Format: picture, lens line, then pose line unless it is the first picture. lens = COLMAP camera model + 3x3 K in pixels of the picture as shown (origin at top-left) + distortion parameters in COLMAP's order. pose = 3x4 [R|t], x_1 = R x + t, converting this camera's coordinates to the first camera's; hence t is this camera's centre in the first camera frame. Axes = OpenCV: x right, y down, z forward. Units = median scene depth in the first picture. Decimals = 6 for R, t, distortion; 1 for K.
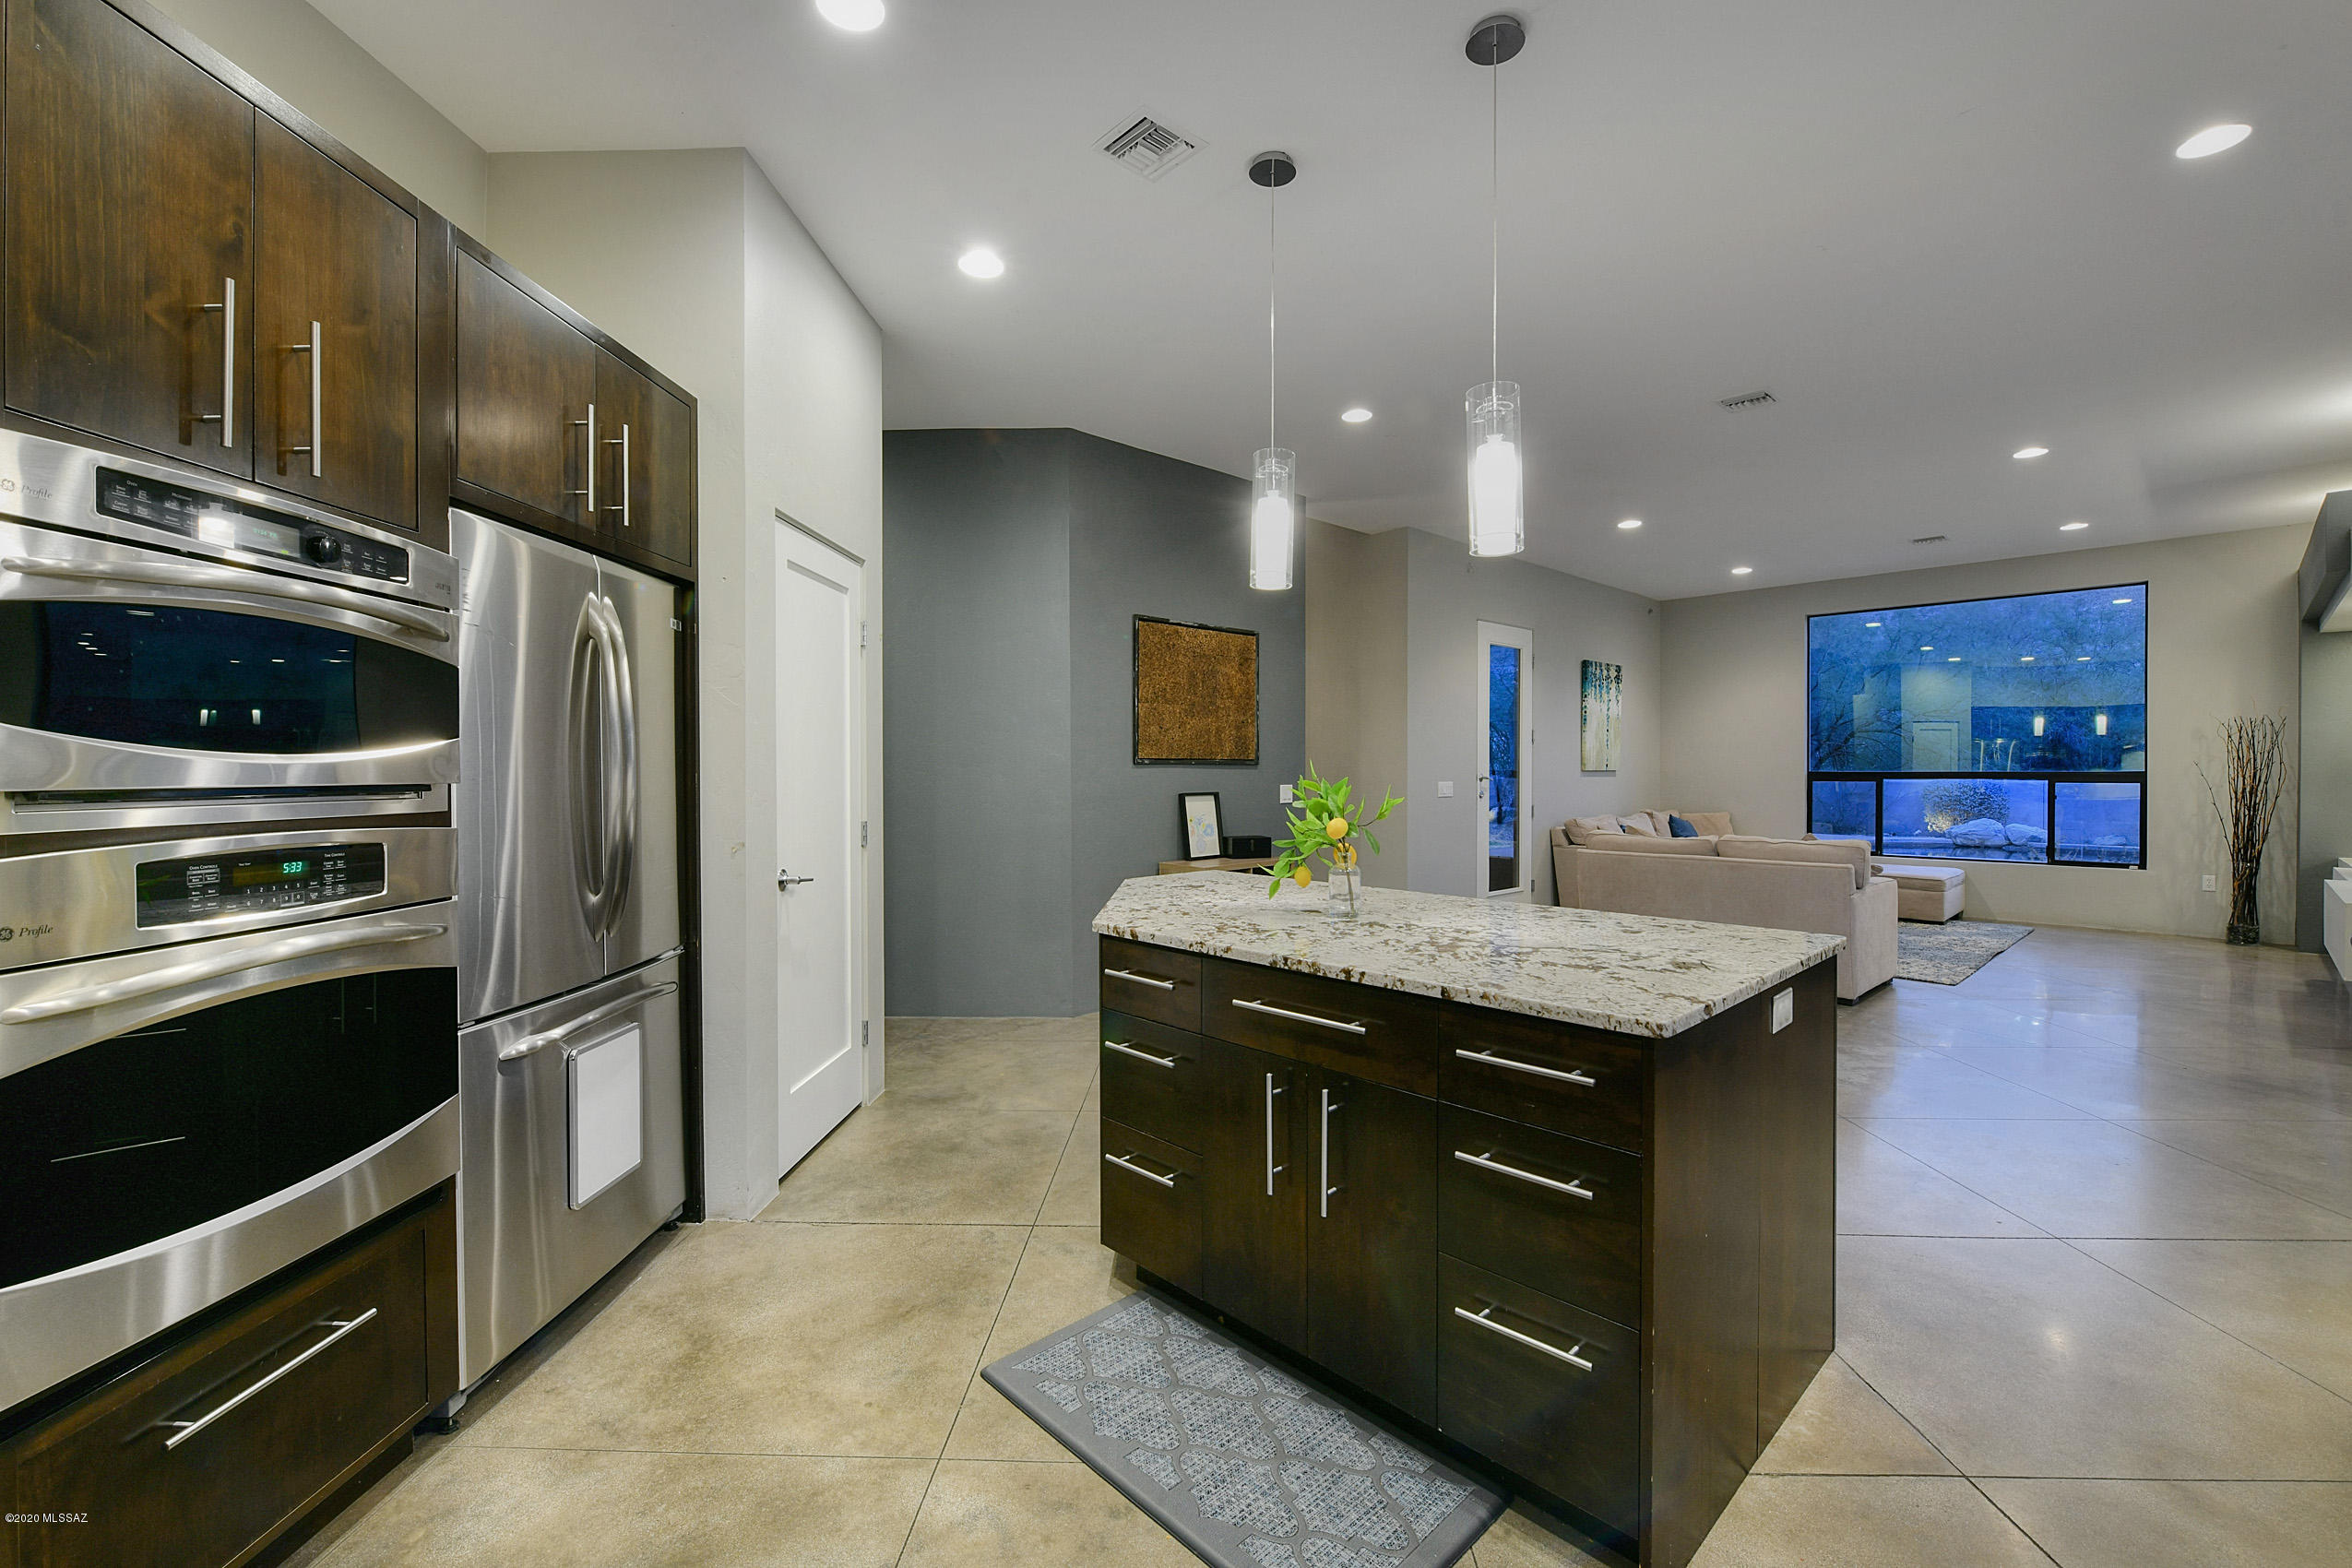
lens RADIAL K [[968.3, 0, 1182.8], [0, 968.3, 769.0], [0, 0, 1]] dist [-0.010975, 0.000071]
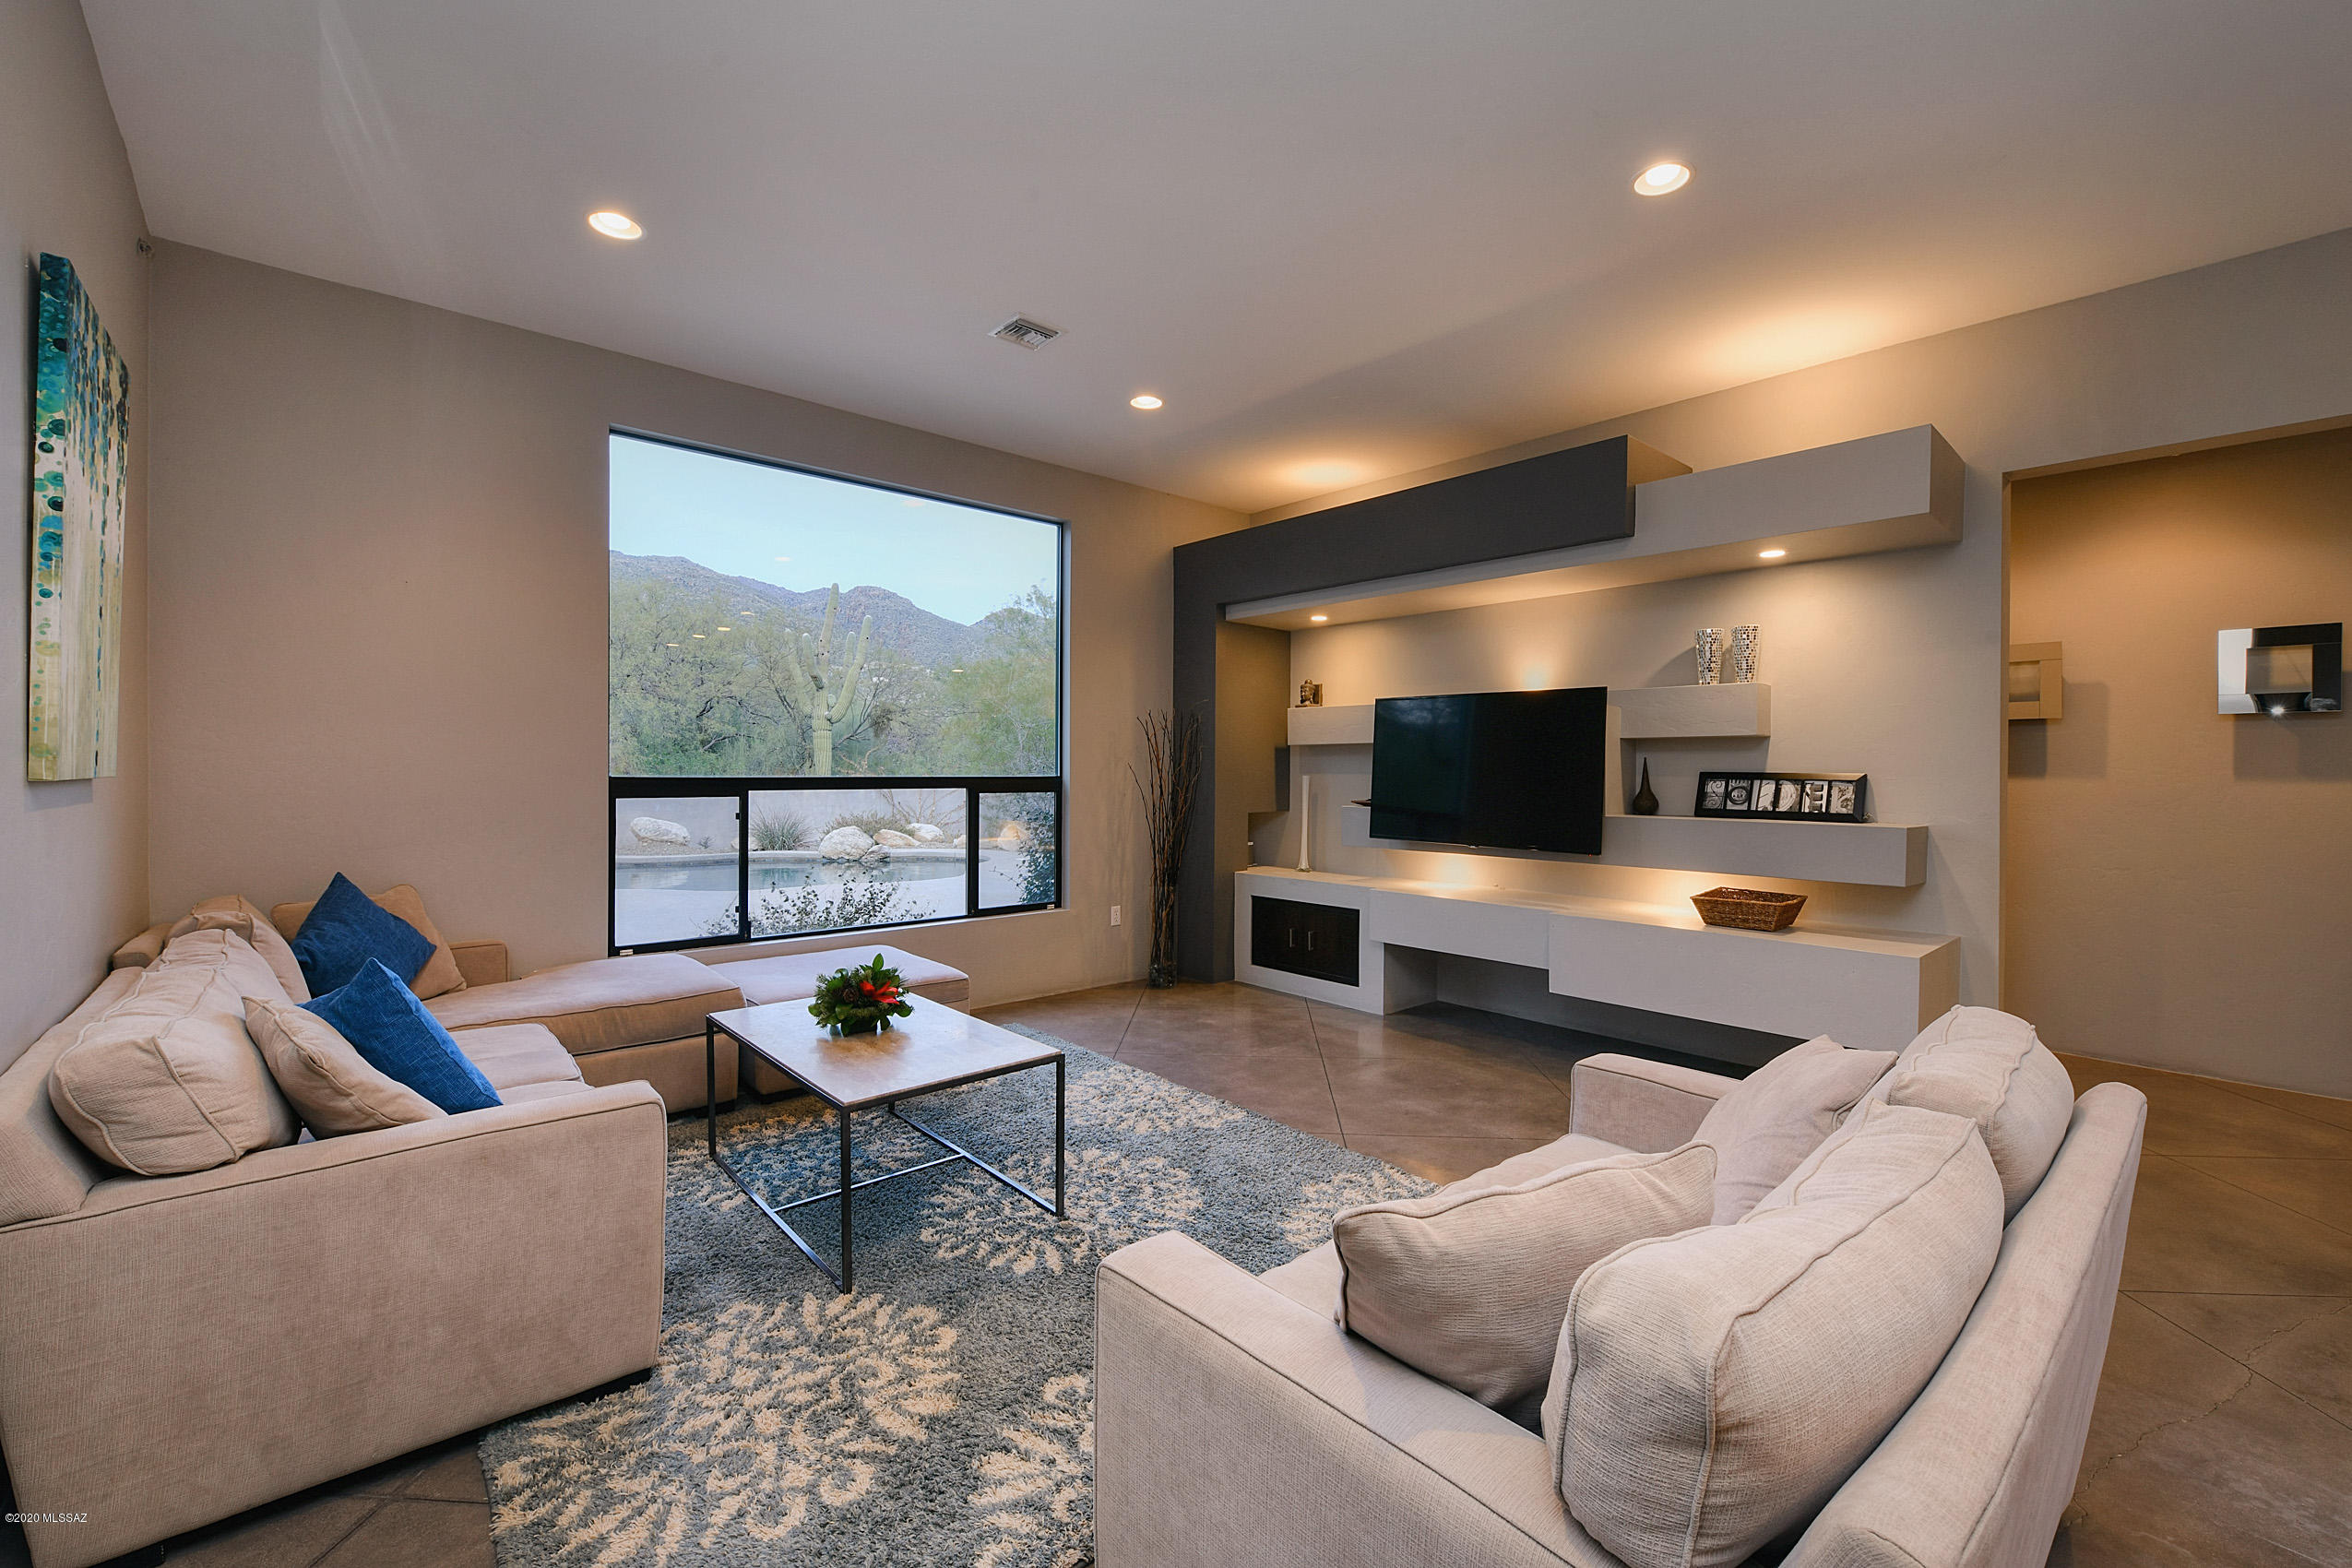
lens RADIAL K [[968.3, 0, 1182.8], [0, 968.3, 769.0], [0, 0, 1]] dist [-0.010975, 0.000071]
pose [[0.011944, 0.004867, 0.999917, 0.258529], [-0.010200, 0.999937, -0.004745, -0.001320], [-0.999877, -0.010142, 0.011993, 0.920647]]
